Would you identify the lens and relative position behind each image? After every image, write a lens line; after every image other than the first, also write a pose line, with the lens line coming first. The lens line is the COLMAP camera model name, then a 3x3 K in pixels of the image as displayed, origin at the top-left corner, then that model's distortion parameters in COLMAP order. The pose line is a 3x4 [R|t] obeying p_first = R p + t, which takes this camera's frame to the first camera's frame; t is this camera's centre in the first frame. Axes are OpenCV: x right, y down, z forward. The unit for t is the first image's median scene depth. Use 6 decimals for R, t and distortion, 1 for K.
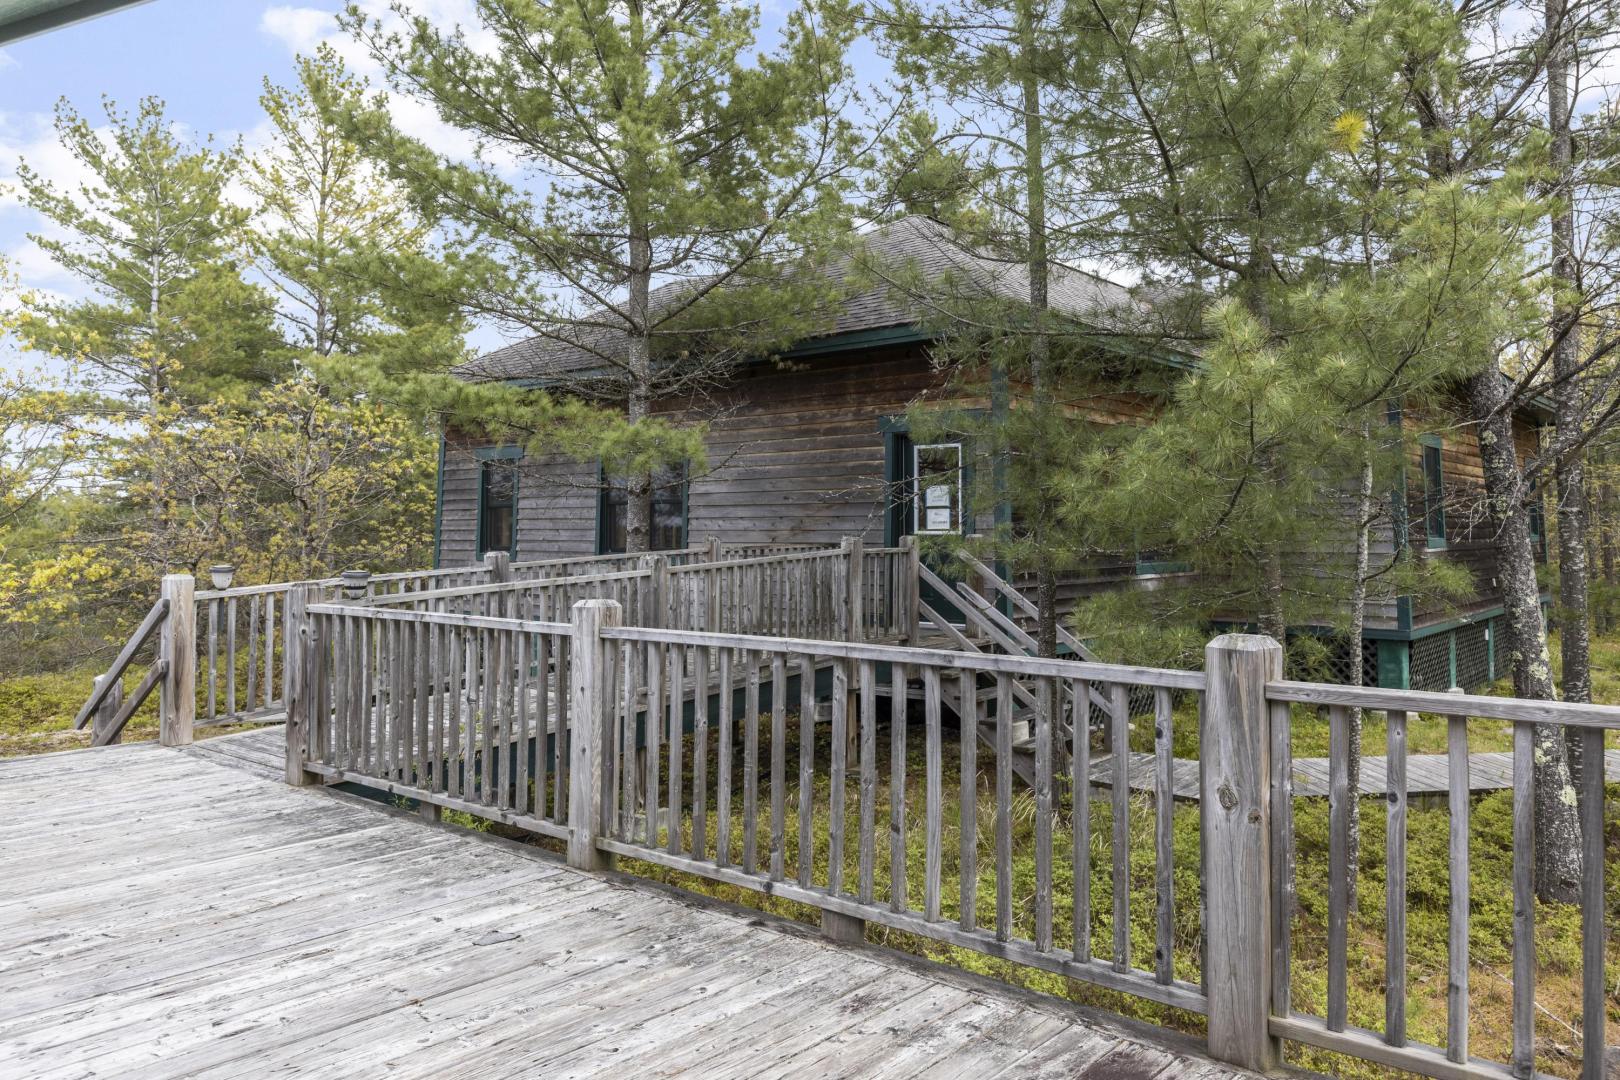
lens RADIAL K [[1186.2, 0, 810.0], [0, 1186.2, 540.0], [0, 0, 1]] dist [0.000960, 0.000102]
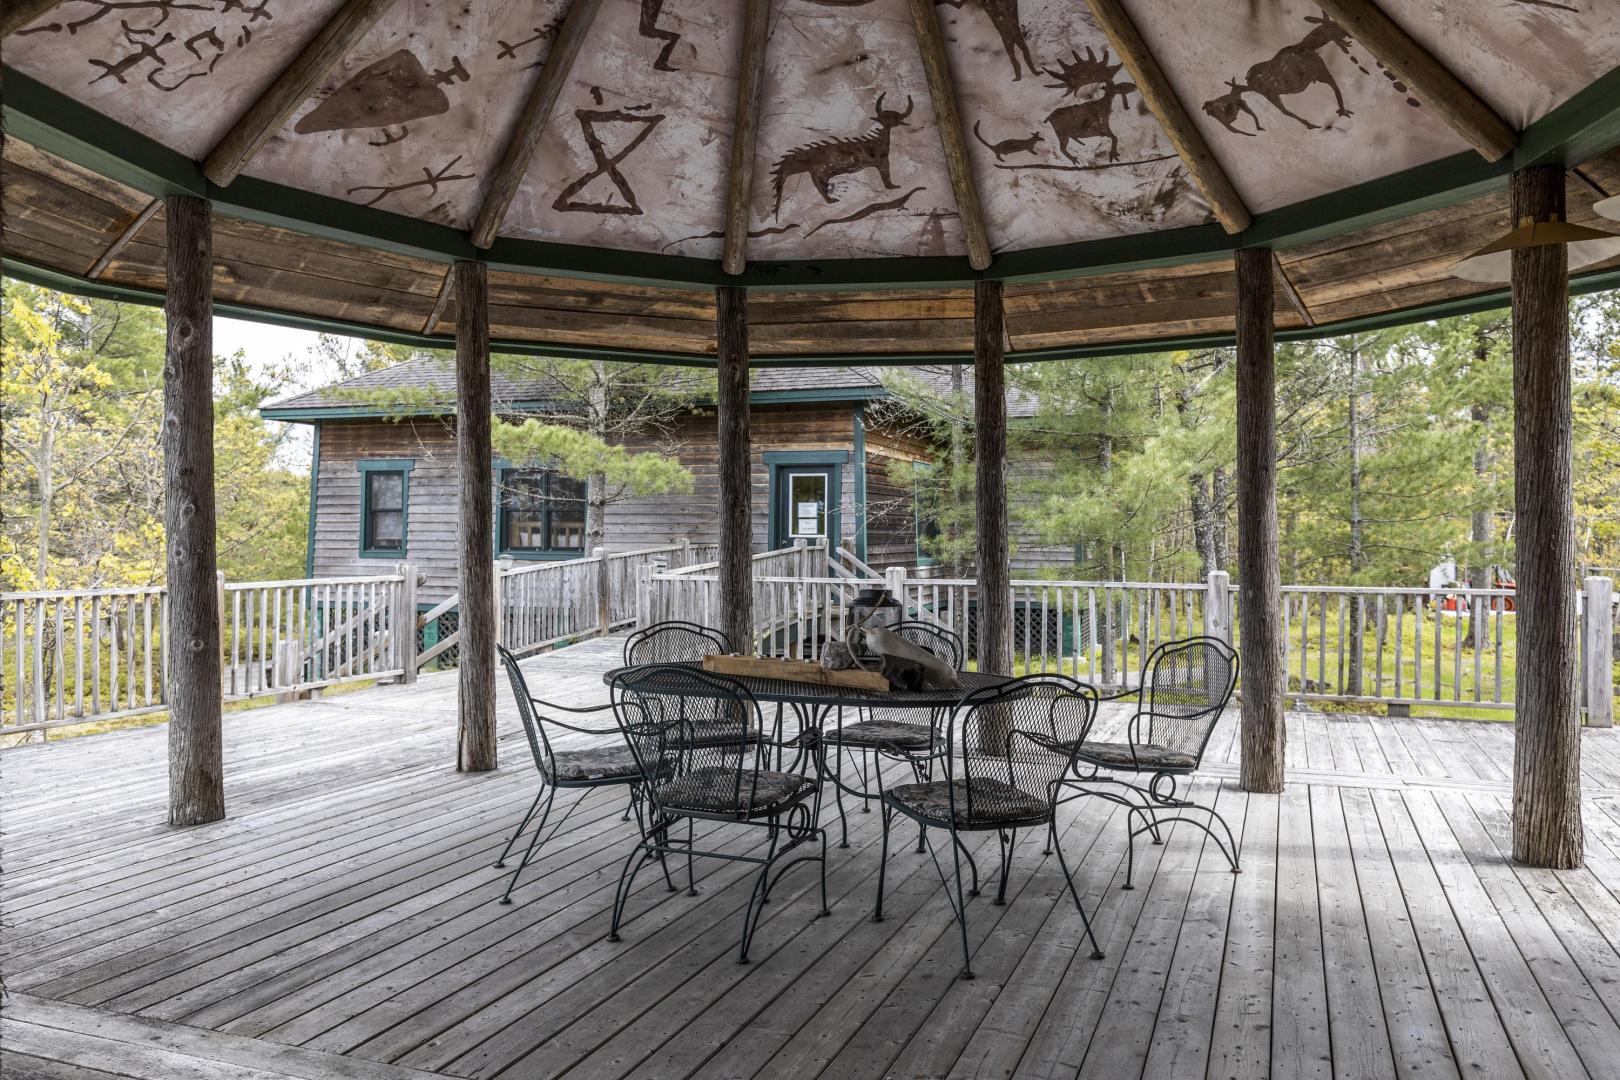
lens RADIAL K [[1256.4, 0, 810.0], [0, 1256.4, 540.0], [0, 0, 1]] dist [-0.003846, -0.000139]
pose [[0.934448, 0.004139, 0.356077, -0.422640], [-0.003568, 0.999991, -0.002260, 0.001963], [-0.356083, 0.000842, 0.934454, -0.397345]]
